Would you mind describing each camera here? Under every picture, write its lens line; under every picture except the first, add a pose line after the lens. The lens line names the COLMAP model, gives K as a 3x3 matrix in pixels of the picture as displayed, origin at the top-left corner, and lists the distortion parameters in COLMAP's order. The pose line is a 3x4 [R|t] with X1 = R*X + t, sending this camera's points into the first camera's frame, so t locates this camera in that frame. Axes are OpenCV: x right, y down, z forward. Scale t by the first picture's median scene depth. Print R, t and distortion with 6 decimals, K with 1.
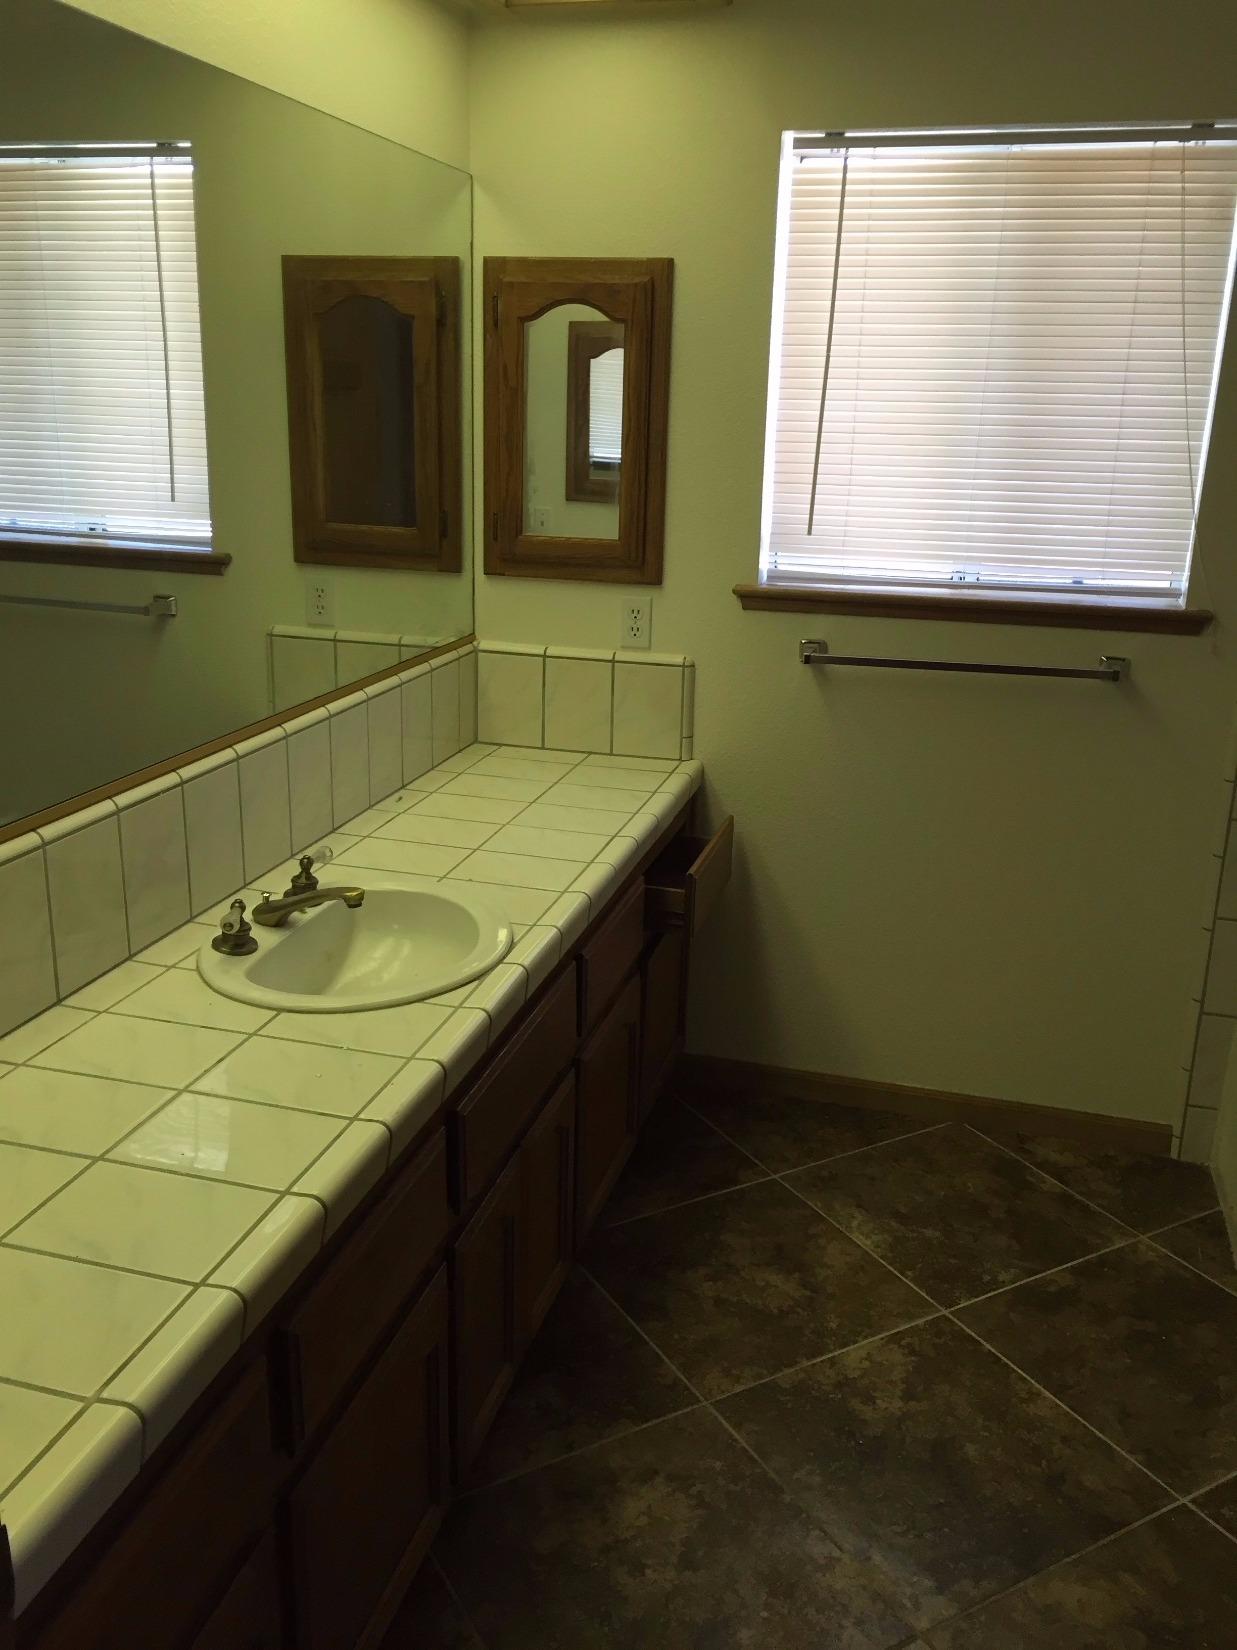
lens RADIAL K [[1430.1, 0, 616.3], [0, 1430.1, 824.7], [0, 0, 1]] dist [0.030805, -0.043242]
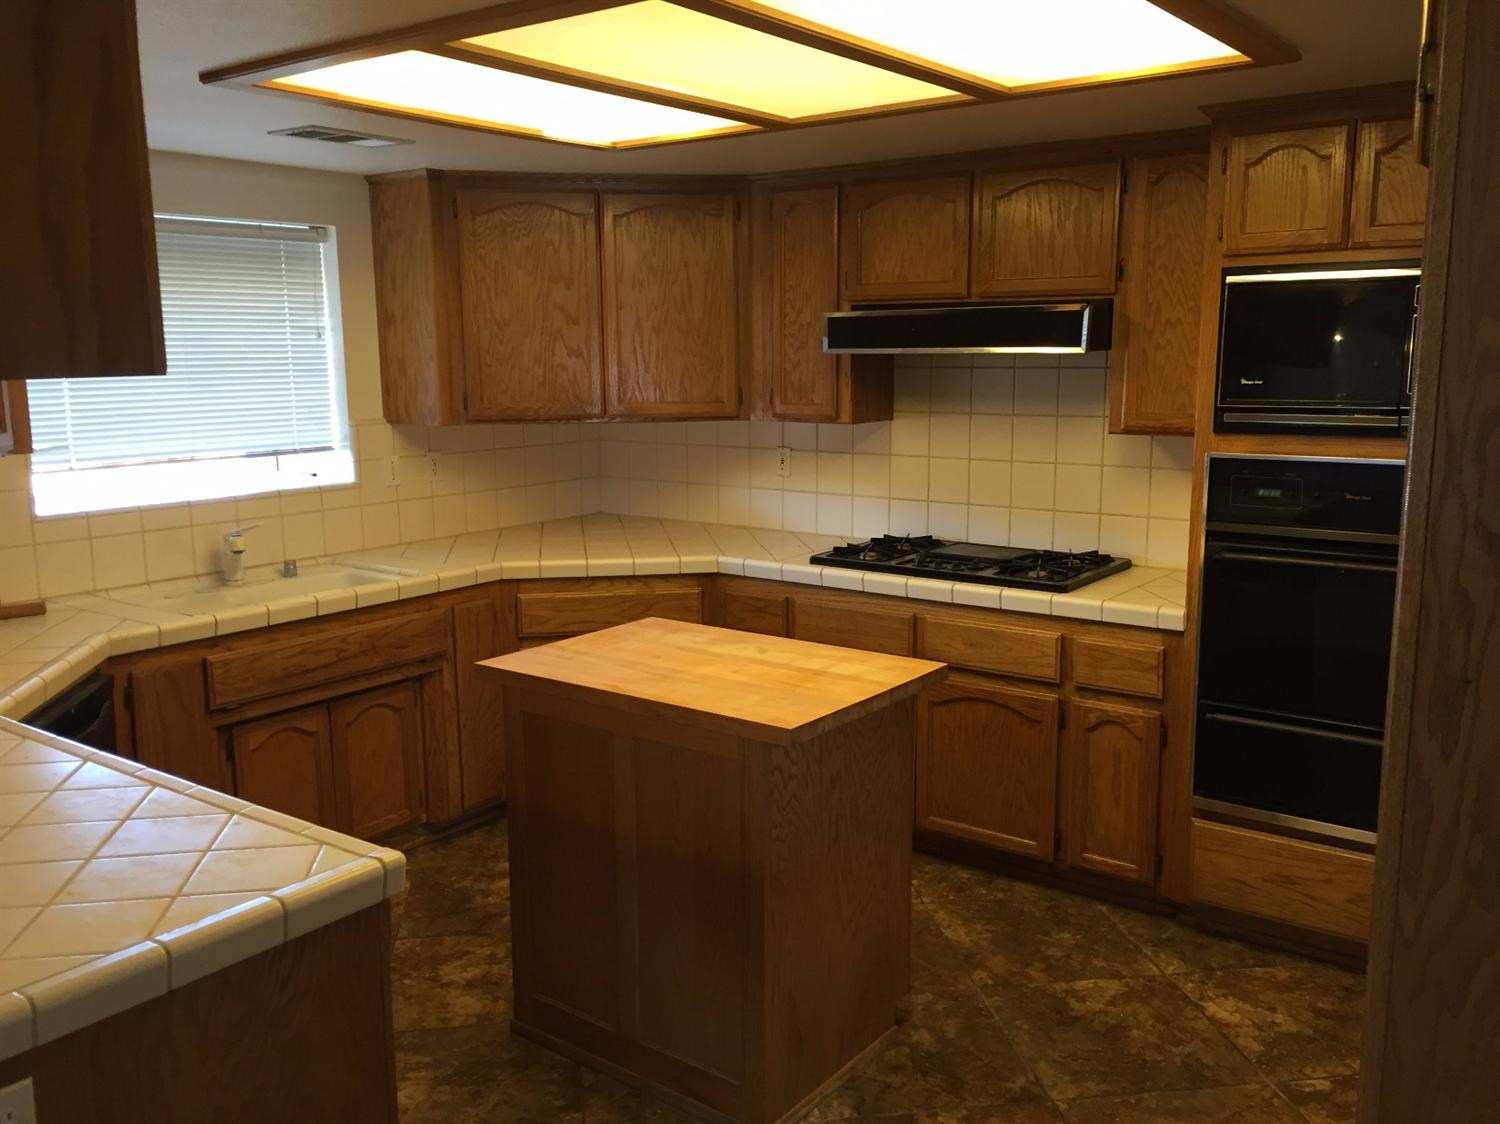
lens RADIAL K [[1300.1, 0, 751.6], [0, 1300.1, 562.4], [0, 0, 1]] dist [0.030805, -0.043242]
pose [[-0.925246, -0.081105, 0.370595, 0.103329], [0.093098, 0.898465, 0.429062, -0.633218], [-0.367766, 0.431489, -0.823751, 2.018028]]
